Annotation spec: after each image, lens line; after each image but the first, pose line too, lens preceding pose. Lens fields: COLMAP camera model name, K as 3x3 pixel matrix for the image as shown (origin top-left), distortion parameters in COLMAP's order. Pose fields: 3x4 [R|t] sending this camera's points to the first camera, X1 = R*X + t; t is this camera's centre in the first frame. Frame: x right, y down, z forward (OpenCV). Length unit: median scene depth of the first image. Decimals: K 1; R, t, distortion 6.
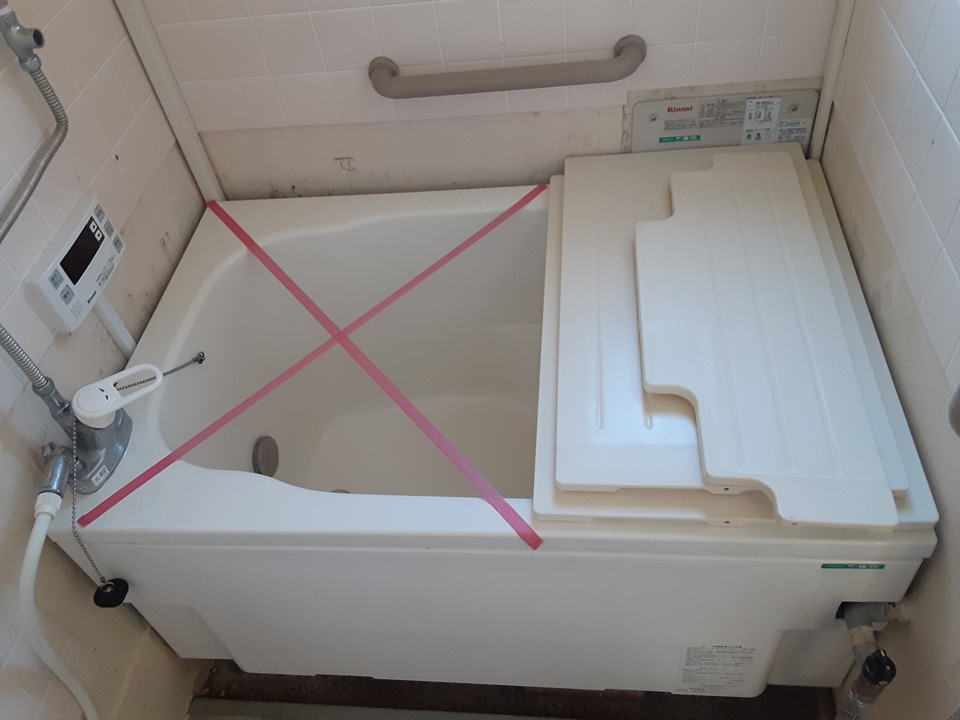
lens RADIAL K [[774.7, 0, 465.5], [0, 774.7, 363.2], [0, 0, 1]] dist [0.125032, -0.179802]
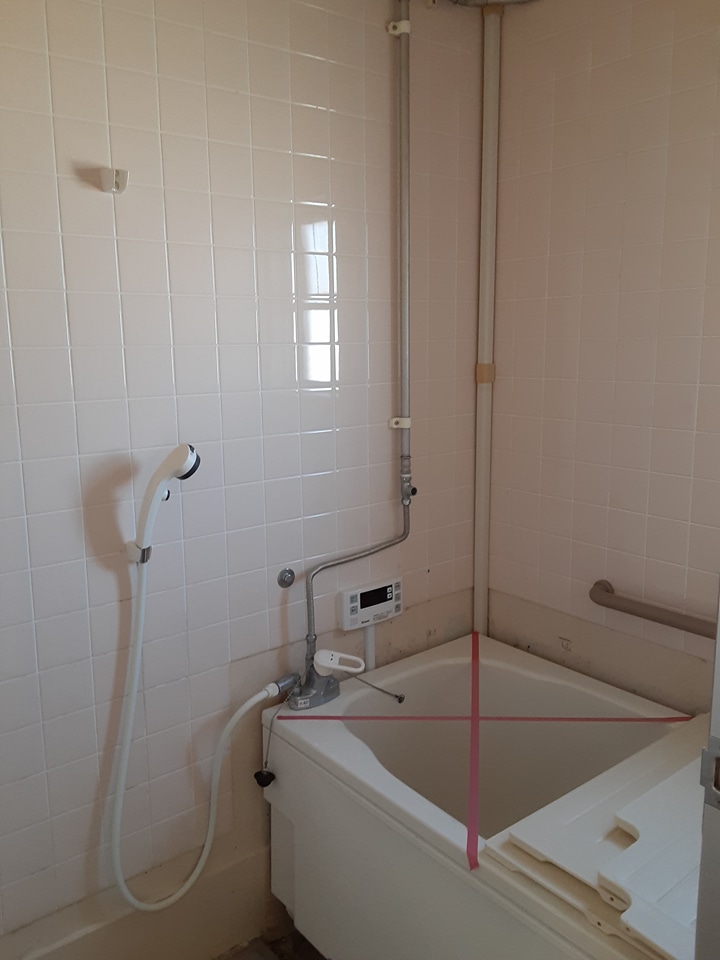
lens RADIAL K [[774.7, 0, 360.0], [0, 774.7, 466.9], [0, 0, 1]] dist [0.125032, -0.179802]
pose [[0.697614, 0.242976, -0.674016, 0.600414], [-0.580636, 0.742874, -0.333166, 0.246011], [0.419758, 0.623779, 0.659320, -0.346042]]
